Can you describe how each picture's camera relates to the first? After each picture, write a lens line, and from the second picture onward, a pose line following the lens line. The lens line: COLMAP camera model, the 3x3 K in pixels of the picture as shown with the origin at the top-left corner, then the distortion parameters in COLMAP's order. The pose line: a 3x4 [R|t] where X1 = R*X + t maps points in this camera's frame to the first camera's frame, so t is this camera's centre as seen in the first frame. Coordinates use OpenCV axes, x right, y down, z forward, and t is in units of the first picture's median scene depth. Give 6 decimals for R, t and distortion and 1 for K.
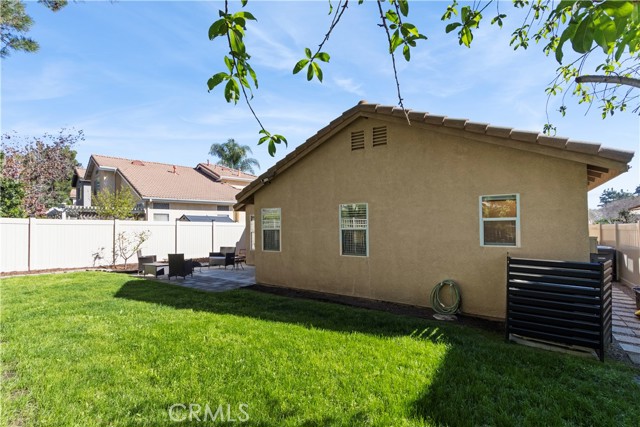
lens RADIAL K [[292.1, 0, 320.6], [0, 292.1, 218.2], [0, 0, 1]] dist [0.014362, -0.000135]
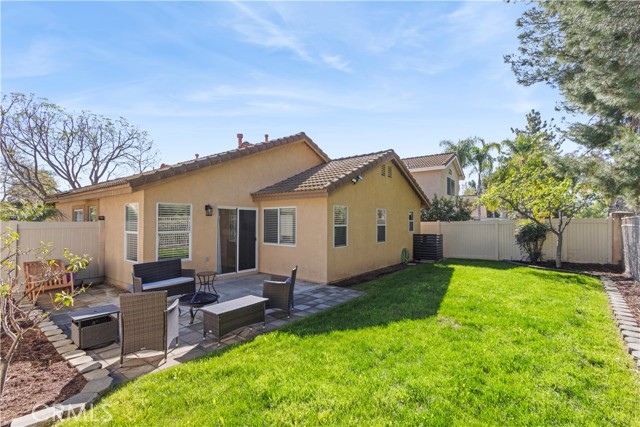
lens RADIAL K [[292.1, 0, 320.6], [0, 292.1, 218.2], [0, 0, 1]] dist [0.014362, -0.000135]
pose [[0.060298, 0.034785, 0.997574, -0.593828], [-0.026626, 0.999093, -0.033228, 0.025143], [-0.997825, -0.024558, 0.061169, 0.501212]]
